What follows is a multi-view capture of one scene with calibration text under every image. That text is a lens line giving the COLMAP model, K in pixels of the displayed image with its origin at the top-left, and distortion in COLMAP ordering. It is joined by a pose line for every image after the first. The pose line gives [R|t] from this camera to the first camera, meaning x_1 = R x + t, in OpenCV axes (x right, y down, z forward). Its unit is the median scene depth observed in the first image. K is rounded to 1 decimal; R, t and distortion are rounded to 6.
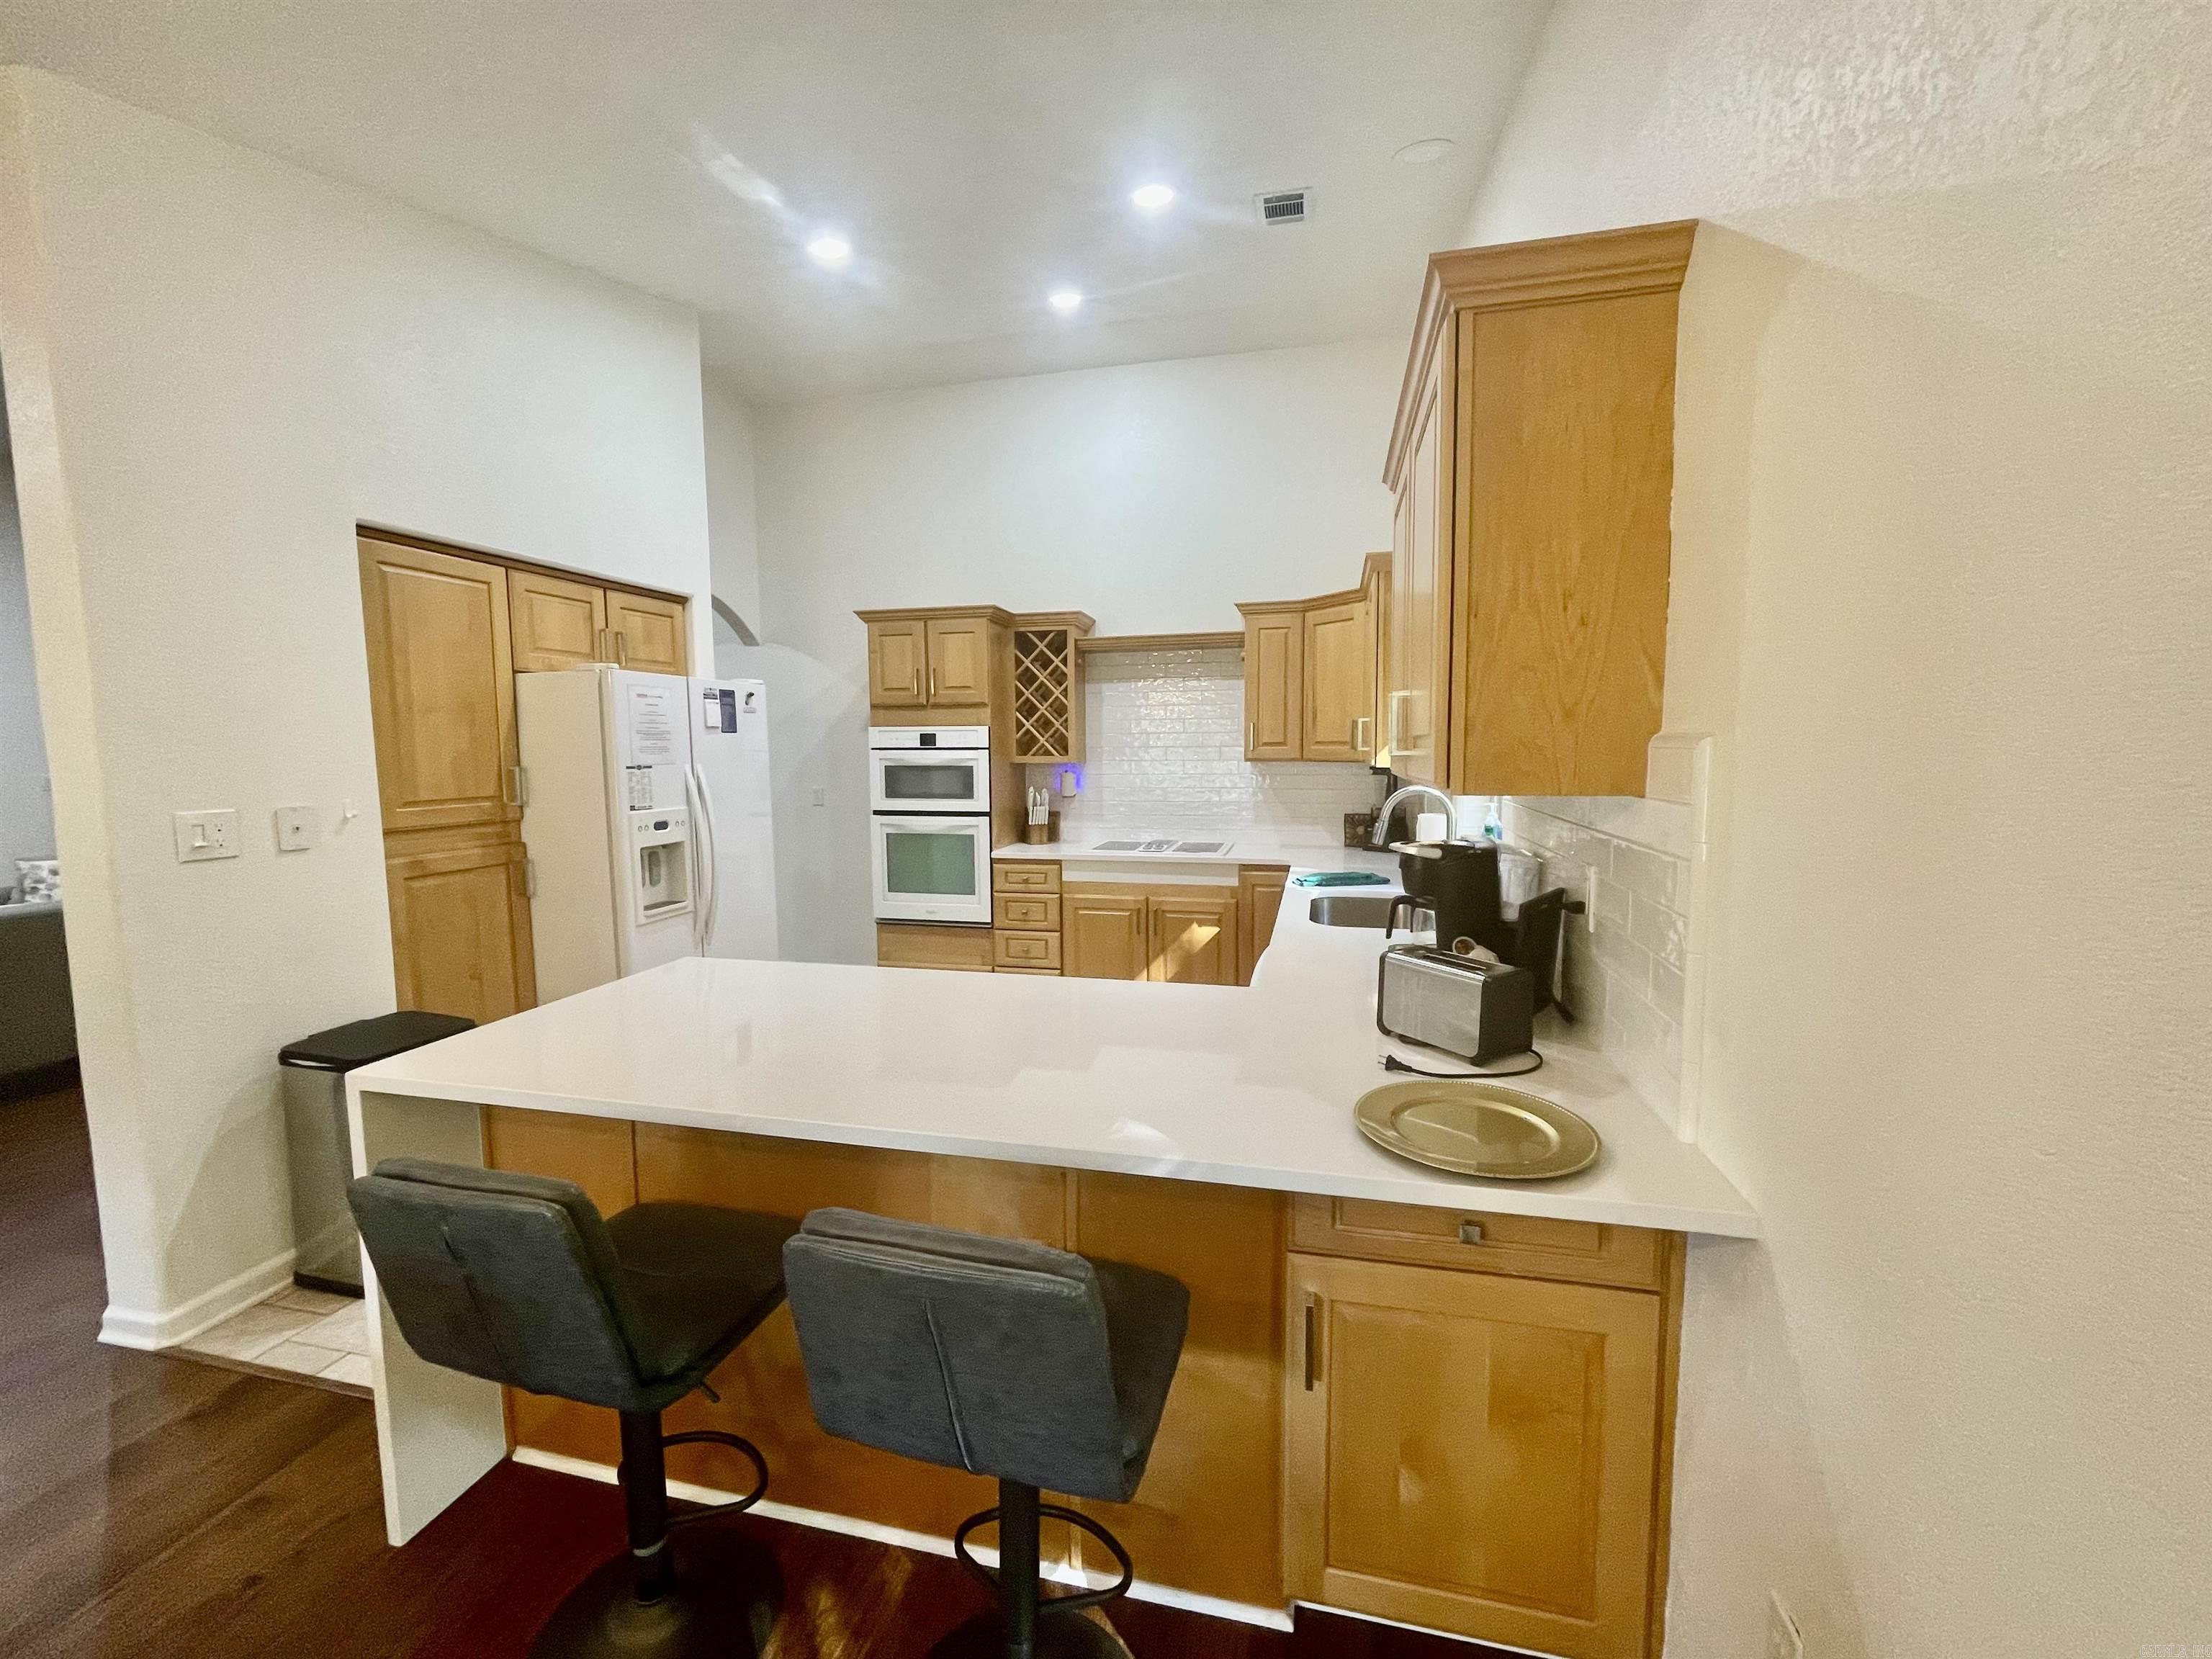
lens RADIAL K [[895.0, 0, 1105.2], [0, 895.0, 823.5], [0, 0, 1]] dist [0.000146, 0.000471]
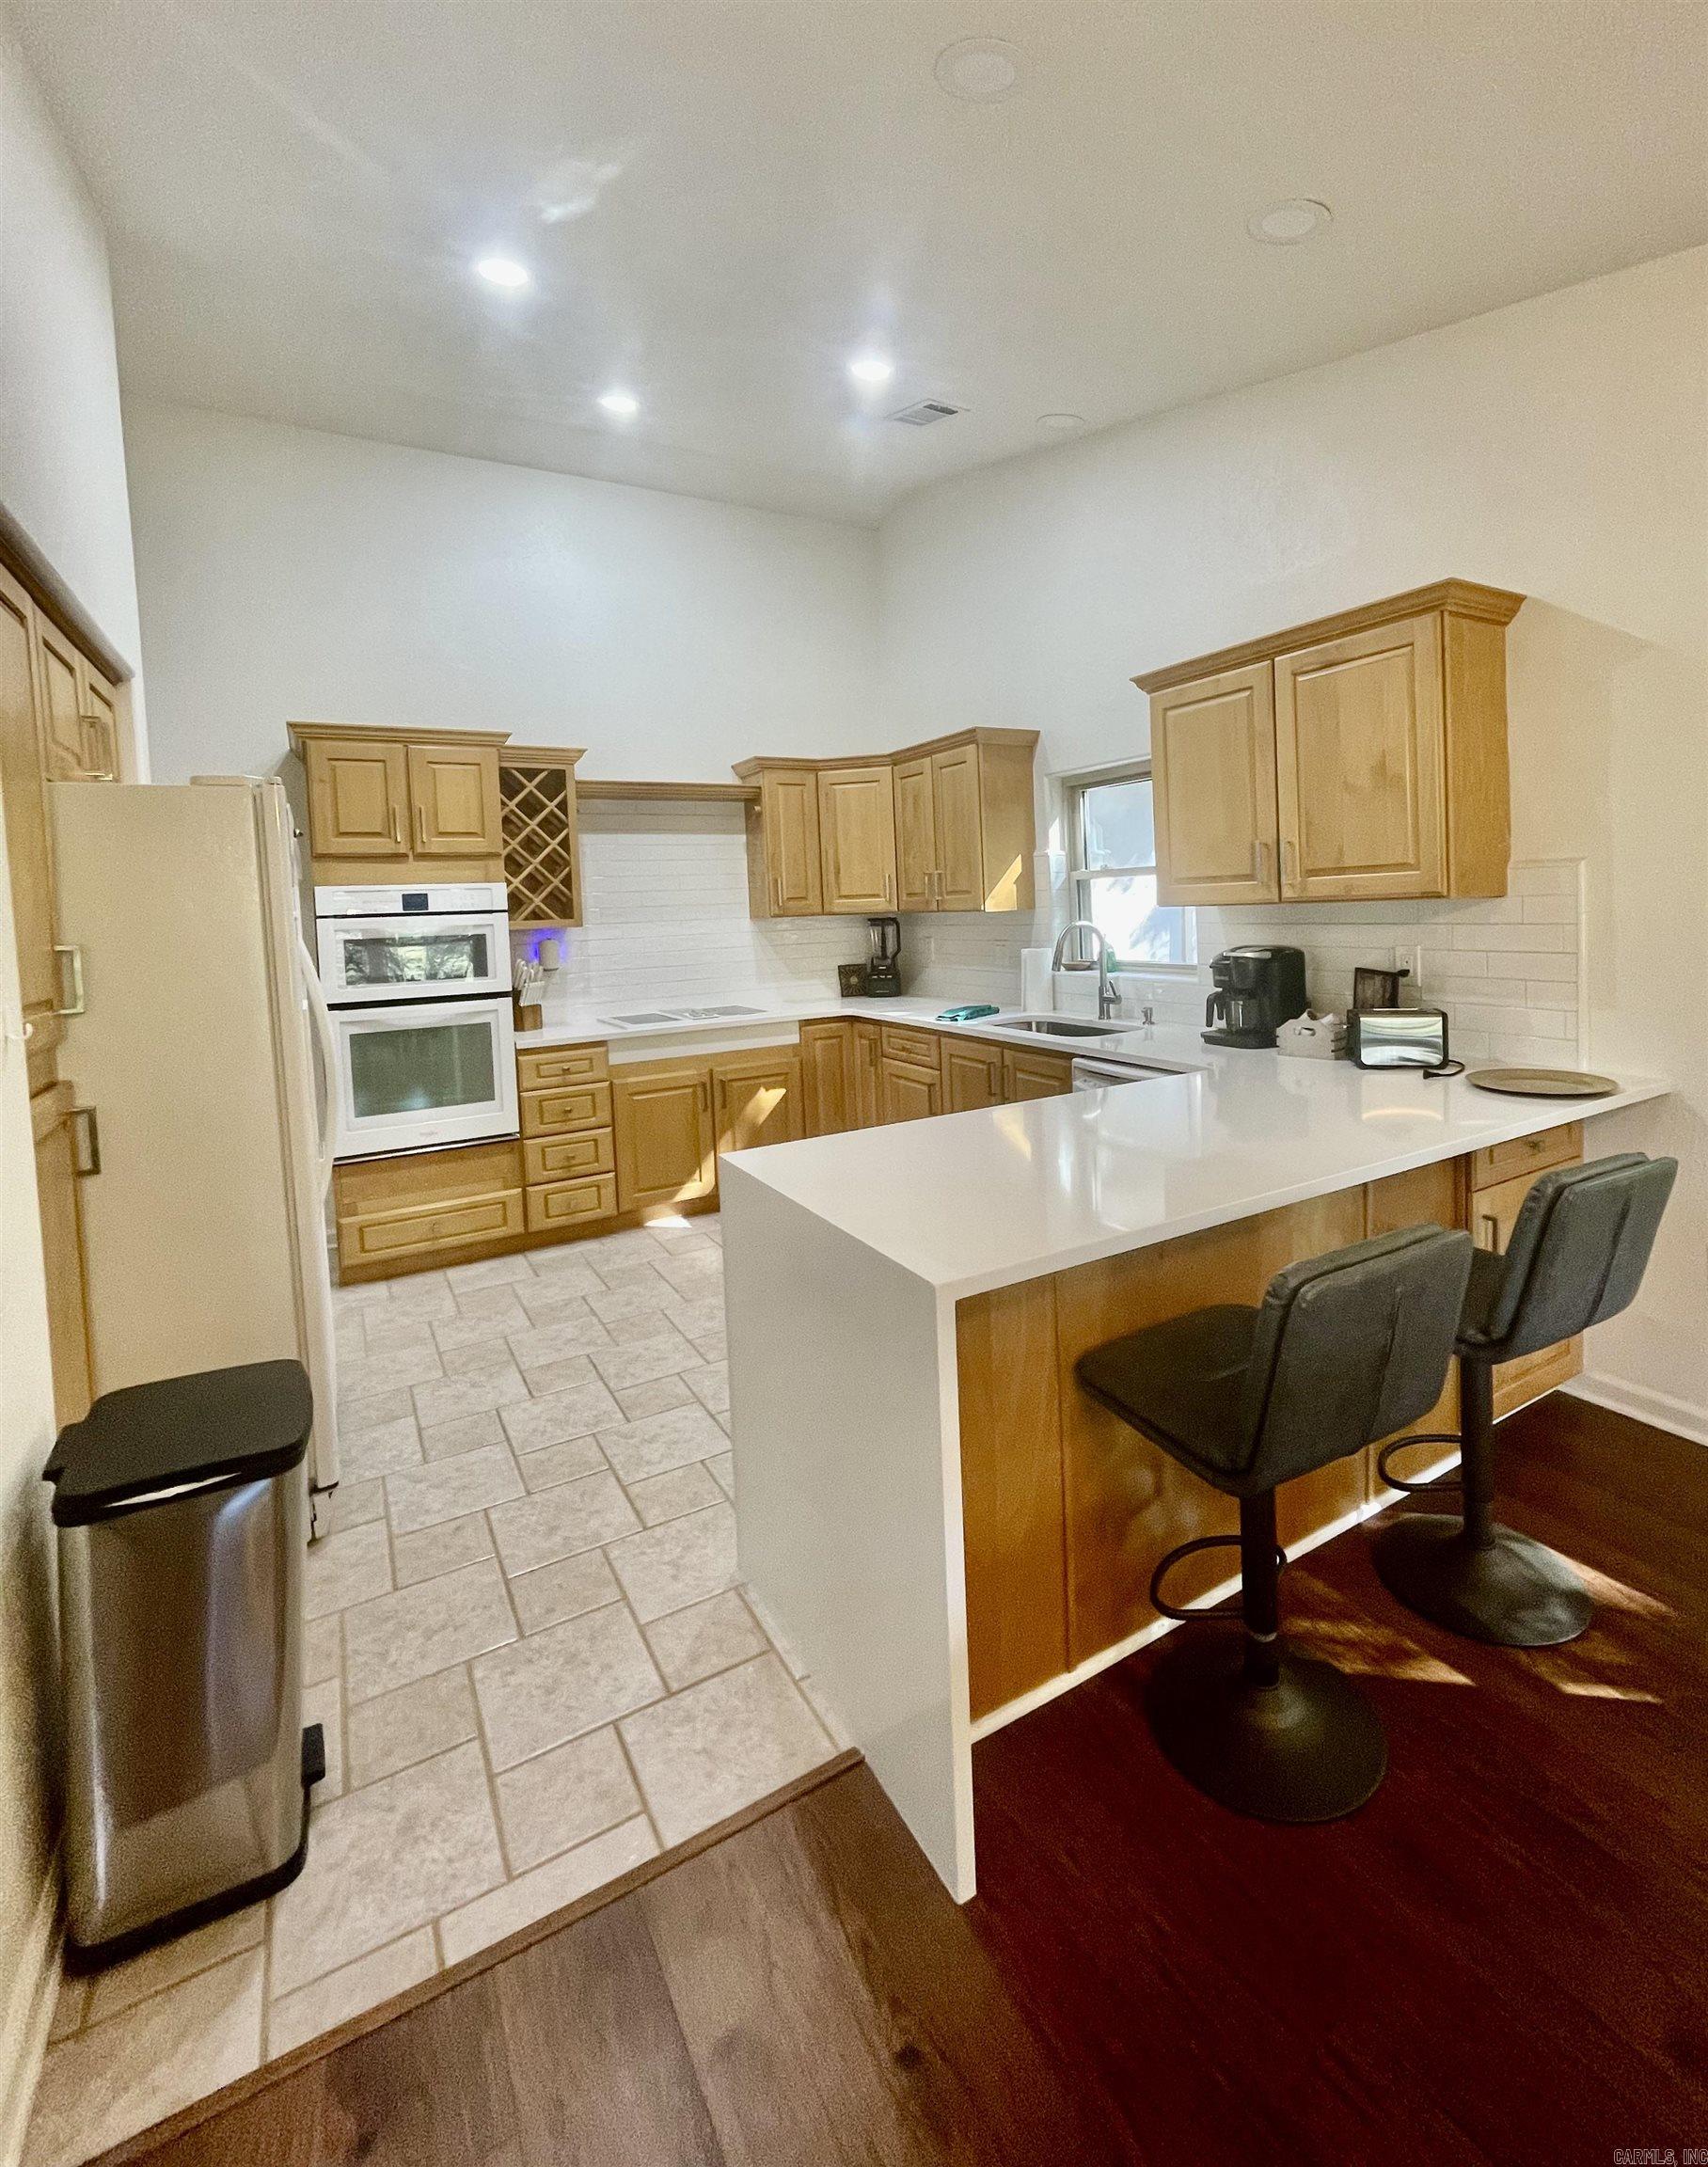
lens RADIAL K [[994.5, 0, 903.5], [0, 994.5, 944.5], [0, 0, 1]] dist [-0.004236, -0.001216]
pose [[0.706529, -0.048659, 0.706010, -0.497813], [0.094018, 0.995244, -0.025494, 0.001231], [-0.701411, 0.084390, 0.707743, 0.131189]]
